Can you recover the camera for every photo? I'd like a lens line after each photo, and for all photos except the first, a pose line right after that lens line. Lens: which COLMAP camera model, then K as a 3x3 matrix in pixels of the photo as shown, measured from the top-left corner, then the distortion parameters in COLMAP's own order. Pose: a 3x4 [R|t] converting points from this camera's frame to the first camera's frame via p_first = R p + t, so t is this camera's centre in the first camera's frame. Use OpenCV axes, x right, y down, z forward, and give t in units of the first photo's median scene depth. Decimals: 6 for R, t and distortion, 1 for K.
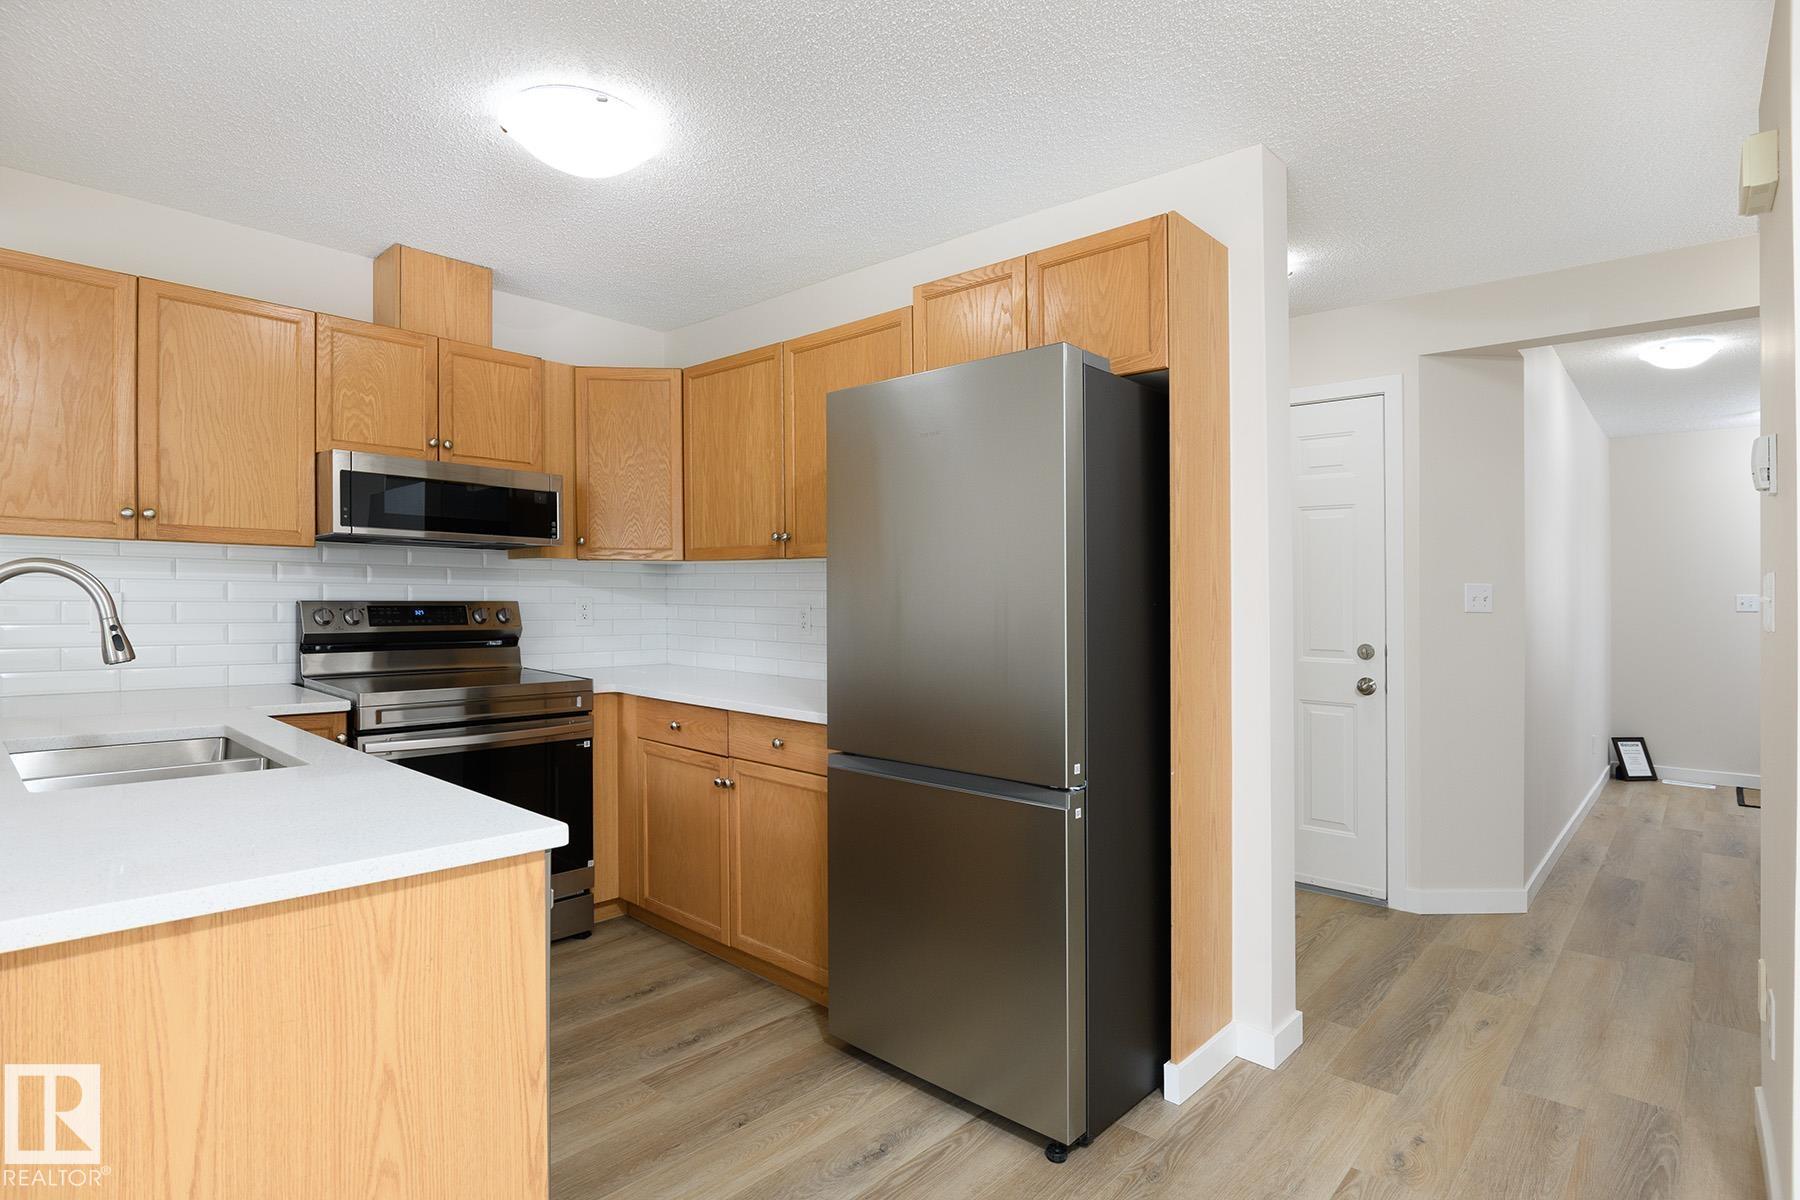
lens RADIAL K [[903.1, 0, 901.3], [0, 903.1, 634.6], [0, 0, 1]] dist [-0.019291, -0.000715]
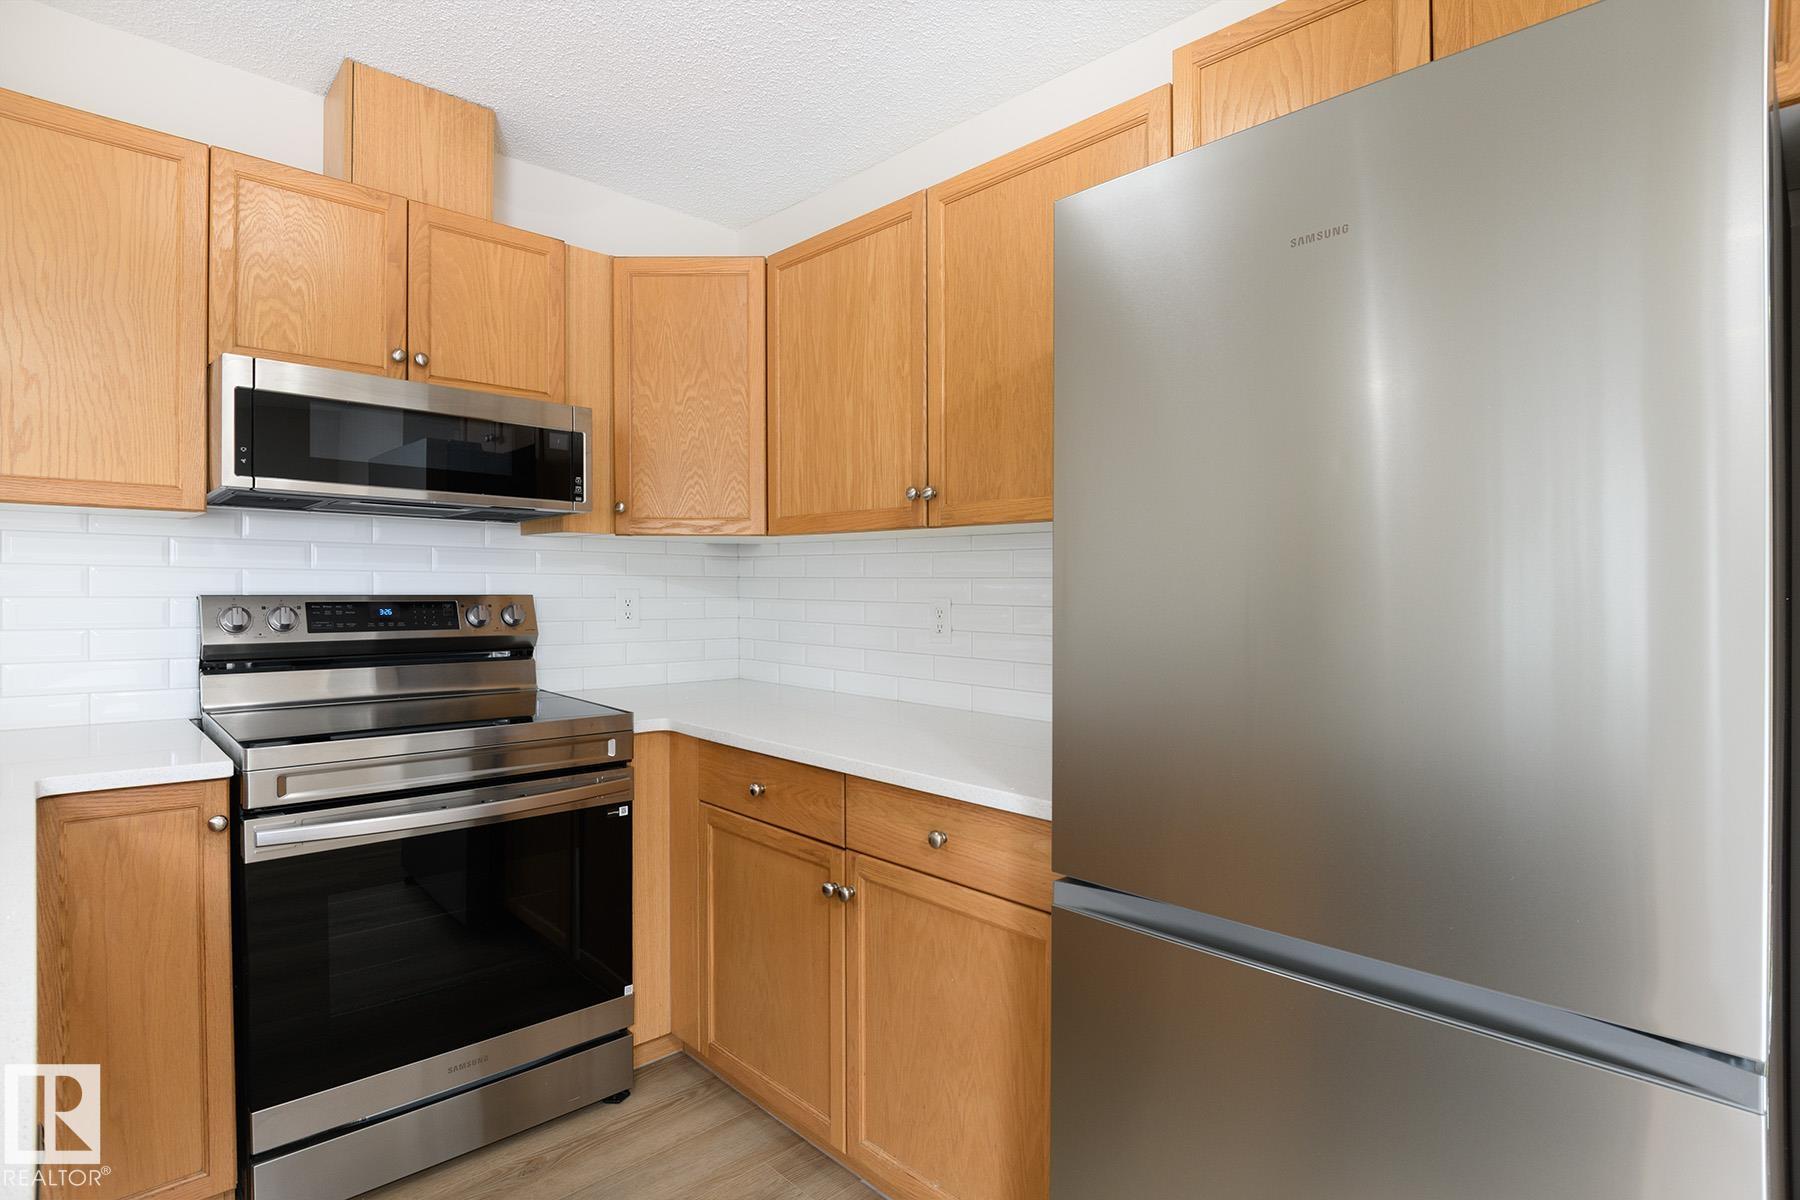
lens RADIAL K [[916.0, 0, 900.0], [0, 916.0, 600.0], [0, 0, 1]] dist [-0.019605, 0.000651]
pose [[0.997668, -0.002705, -0.068205, -0.102080], [0.000716, 0.999574, -0.029166, -0.013385], [0.068255, 0.029049, 0.997245, 0.345645]]
